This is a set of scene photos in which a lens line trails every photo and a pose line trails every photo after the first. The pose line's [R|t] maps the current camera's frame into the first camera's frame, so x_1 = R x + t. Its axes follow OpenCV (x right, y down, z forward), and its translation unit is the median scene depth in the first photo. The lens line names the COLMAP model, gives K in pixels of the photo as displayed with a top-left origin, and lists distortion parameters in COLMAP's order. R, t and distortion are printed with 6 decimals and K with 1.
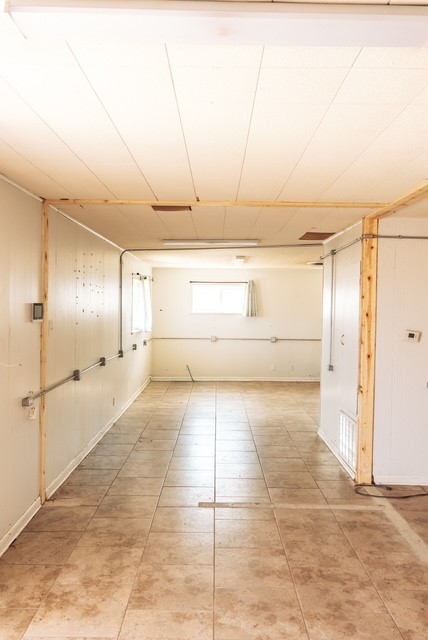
lens RADIAL K [[517.2, 0, 214.0], [0, 517.2, 320.0], [0, 0, 1]] dist [0.013023, 0.019482]
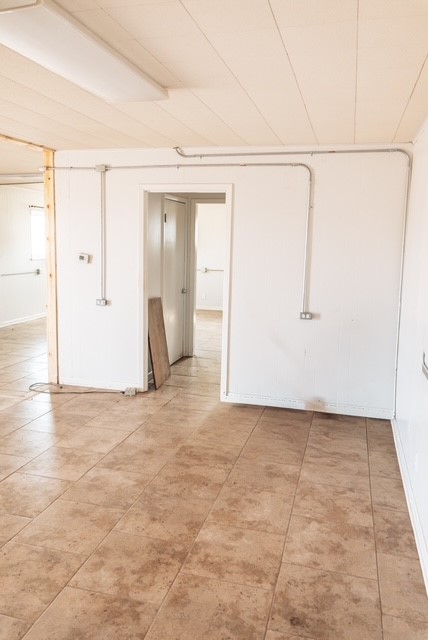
lens RADIAL K [[517.2, 0, 214.0], [0, 517.2, 320.0], [0, 0, 1]] dist [0.013023, 0.019482]
pose [[0.968838, 0.046260, -0.243336, 0.941191], [-0.016472, 0.992263, 0.123054, 0.021003], [0.247146, -0.115211, 0.962105, -0.033791]]
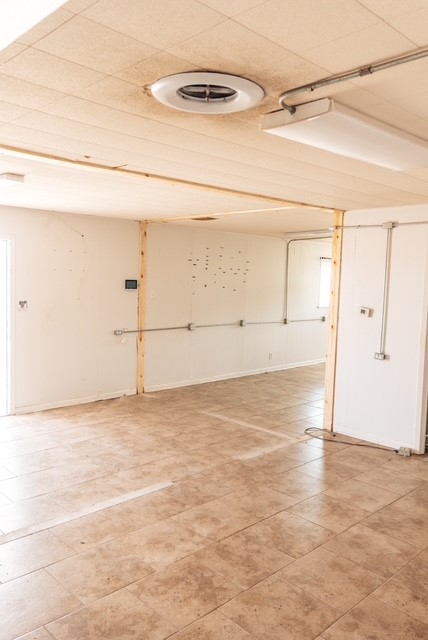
lens RADIAL K [[517.2, 0, 214.0], [0, 517.2, 320.0], [0, 0, 1]] dist [0.013023, 0.019482]
pose [[0.703290, 0.064877, -0.707937, 0.967759], [-0.038474, 0.997841, 0.053223, 0.000235], [0.709861, -0.010193, 0.704268, -0.055363]]
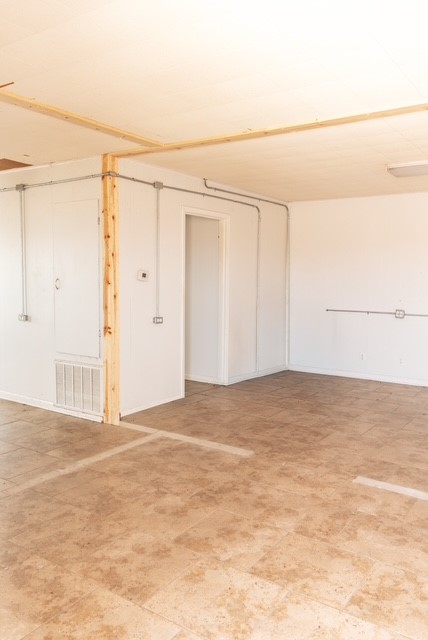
lens RADIAL K [[517.2, 0, 214.0], [0, 517.2, 320.0], [0, 0, 1]] dist [0.013023, 0.019482]
pose [[0.561393, -0.080818, 0.823593, -0.422691], [0.020512, 0.996273, 0.083781, 0.035360], [-0.827295, -0.030140, 0.560959, 0.280231]]
